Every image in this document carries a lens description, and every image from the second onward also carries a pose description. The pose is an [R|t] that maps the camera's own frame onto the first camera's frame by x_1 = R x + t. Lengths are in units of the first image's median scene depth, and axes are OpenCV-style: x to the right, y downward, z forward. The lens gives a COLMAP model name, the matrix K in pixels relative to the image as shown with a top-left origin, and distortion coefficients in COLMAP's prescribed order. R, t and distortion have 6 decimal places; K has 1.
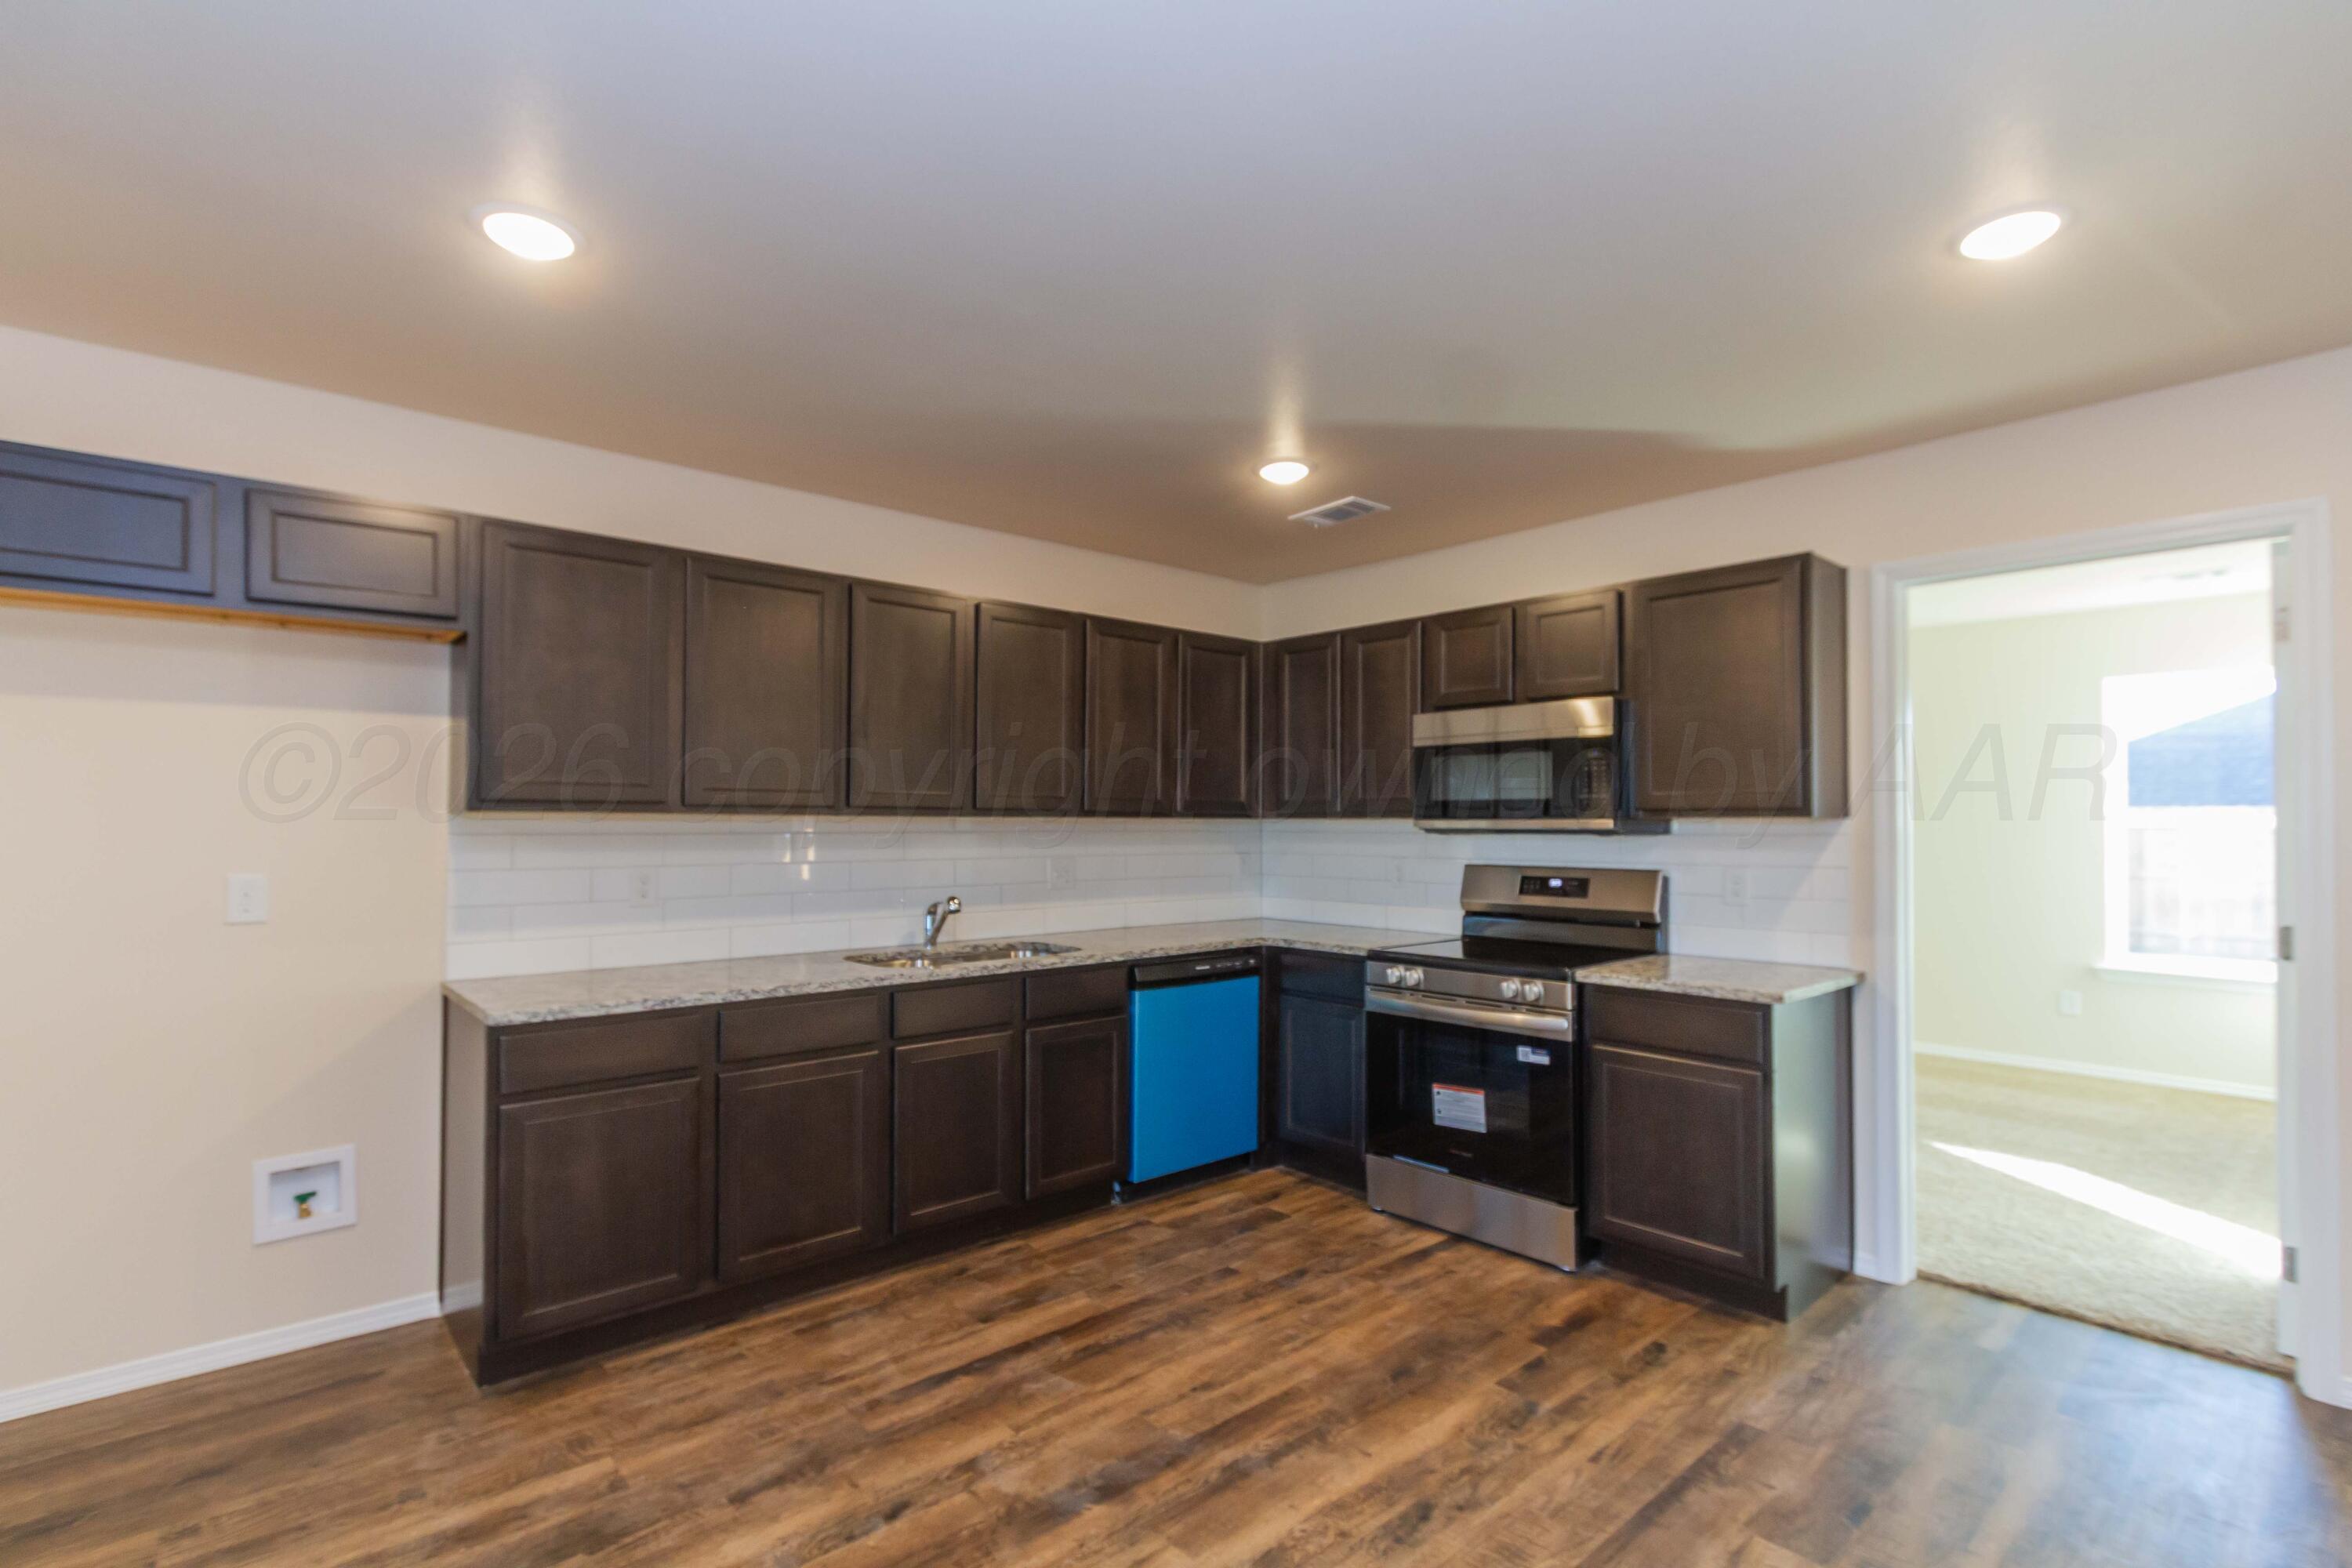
lens RADIAL K [[1014.1, 0, 1187.6], [0, 1014.1, 796.0], [0, 0, 1]] dist [-0.000435, -0.000509]
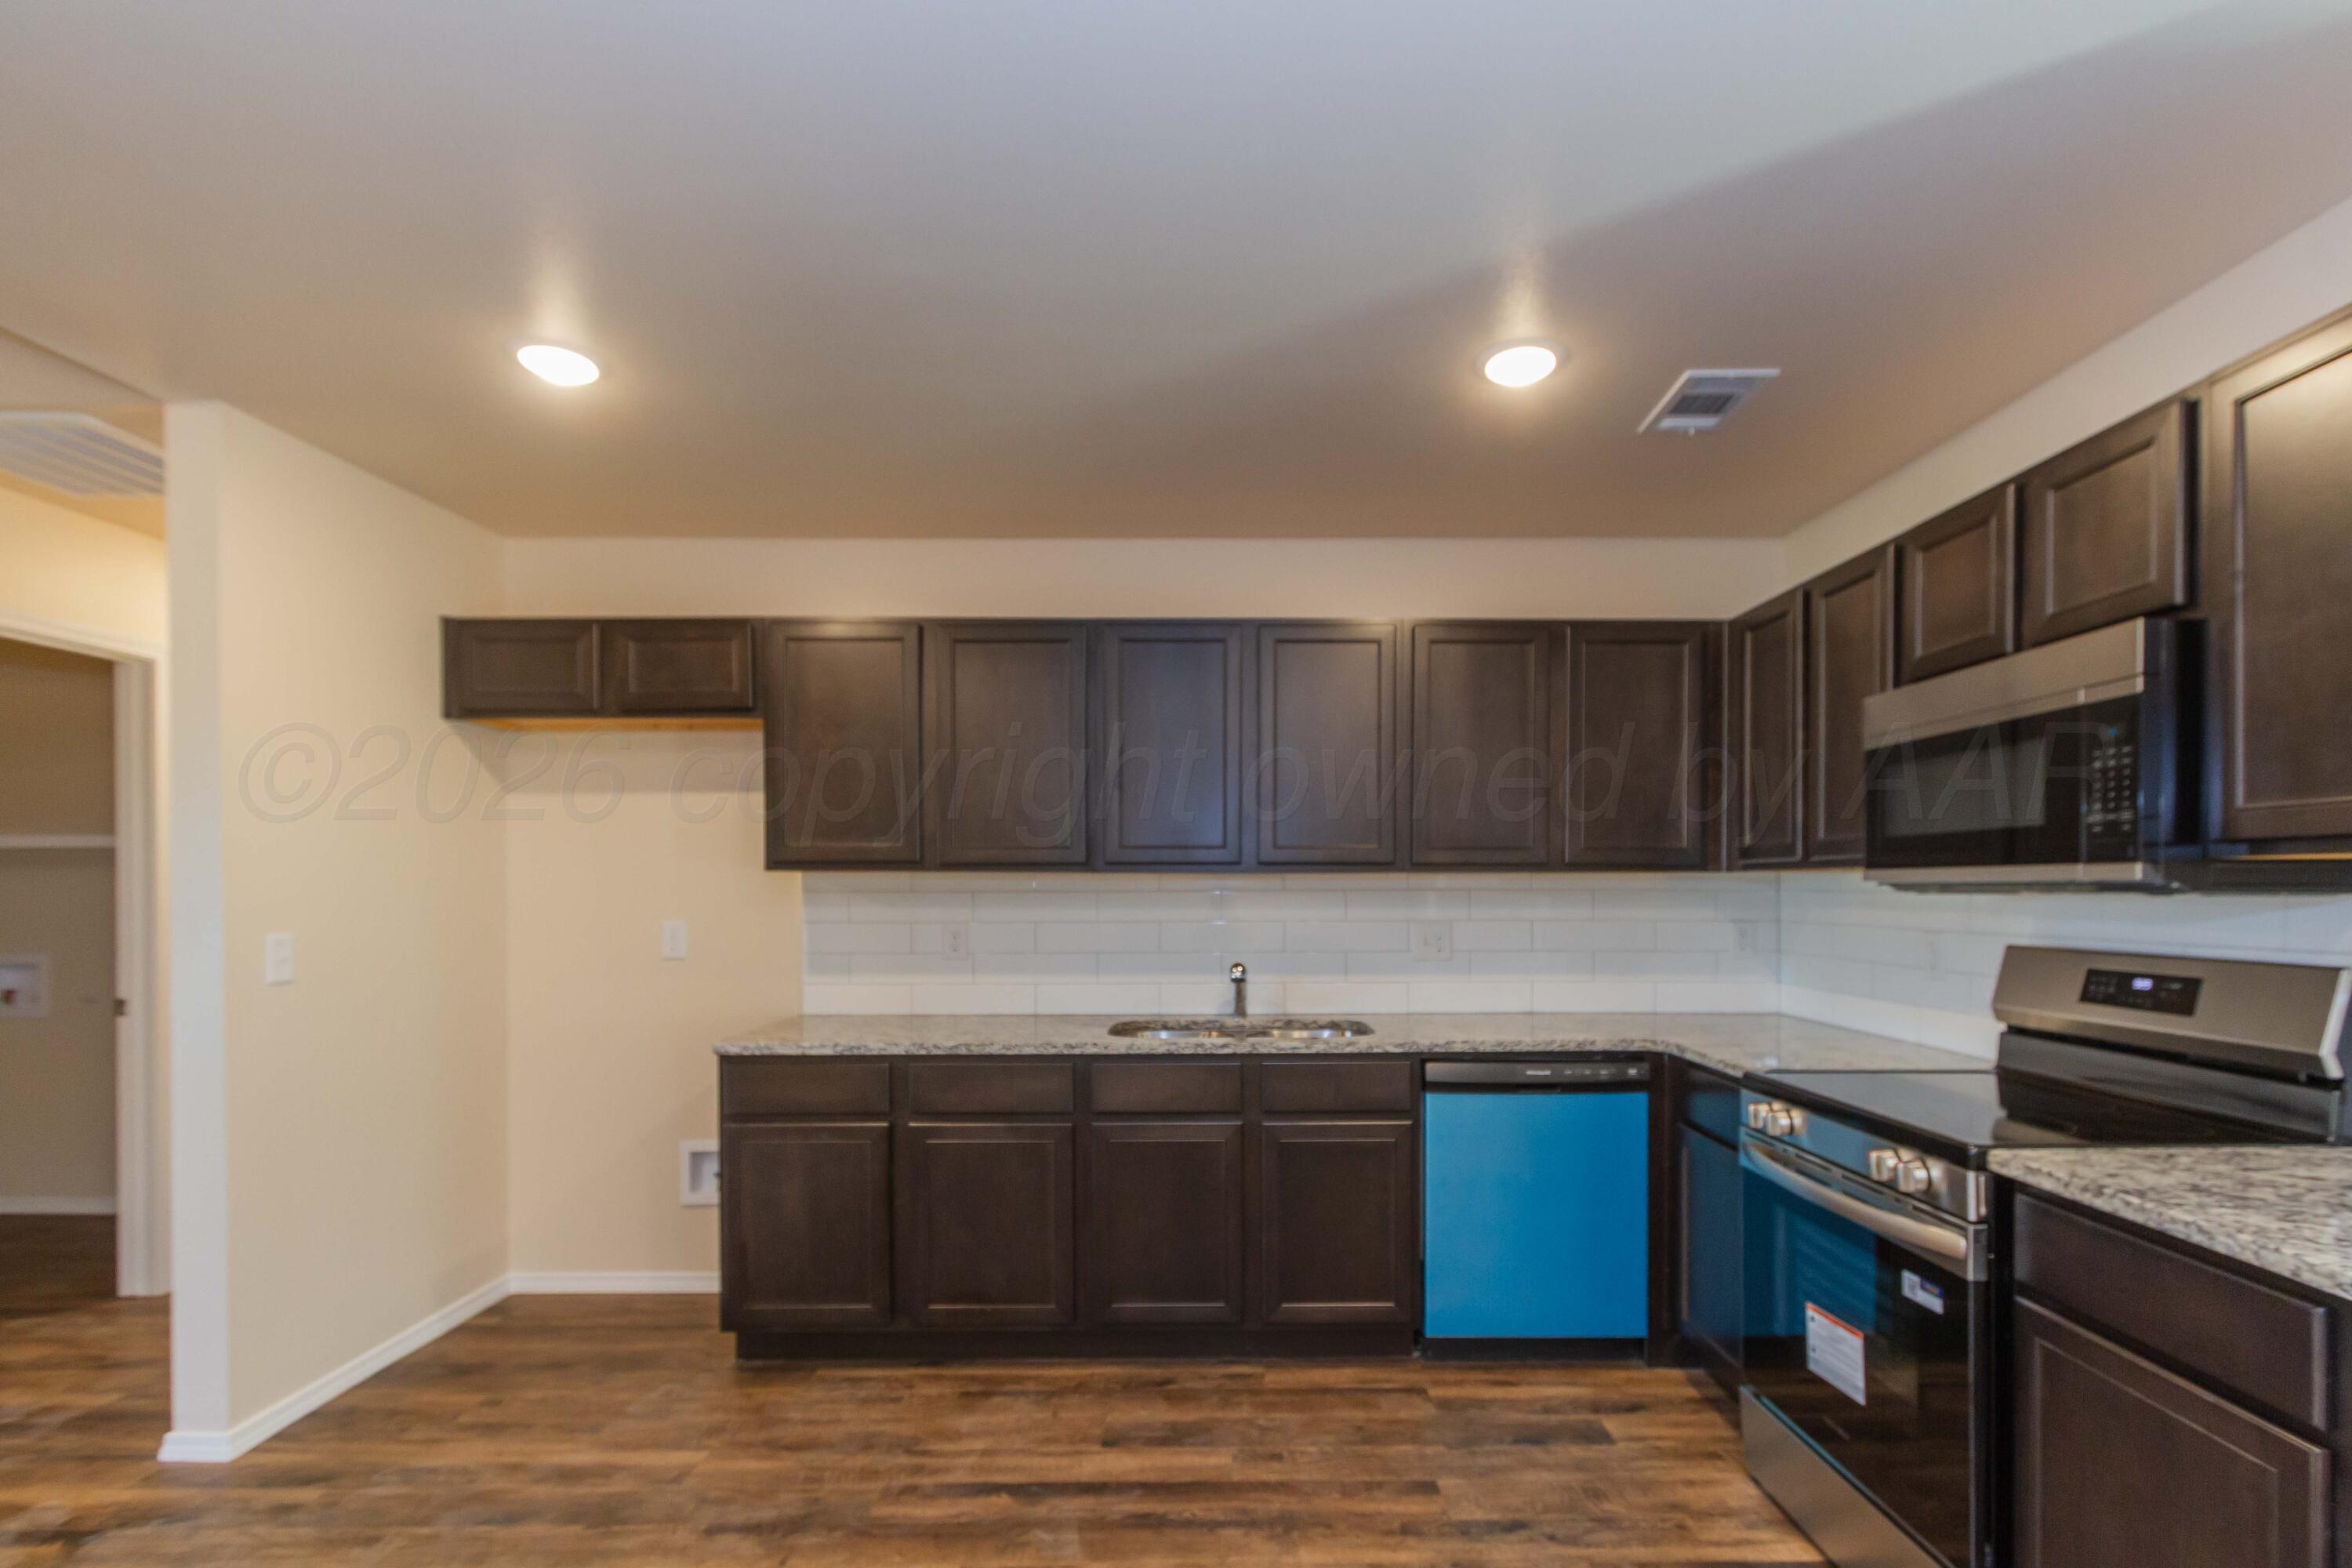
lens RADIAL K [[1074.5, 0, 1184.4], [0, 1074.5, 879.1], [0, 0, 1]] dist [0.000491, 0.000001]
pose [[0.775978, -0.007018, -0.630721, 0.364947], [0.020490, 0.999691, 0.014086, 0.013195], [0.630427, -0.023854, 0.775882, 0.272141]]
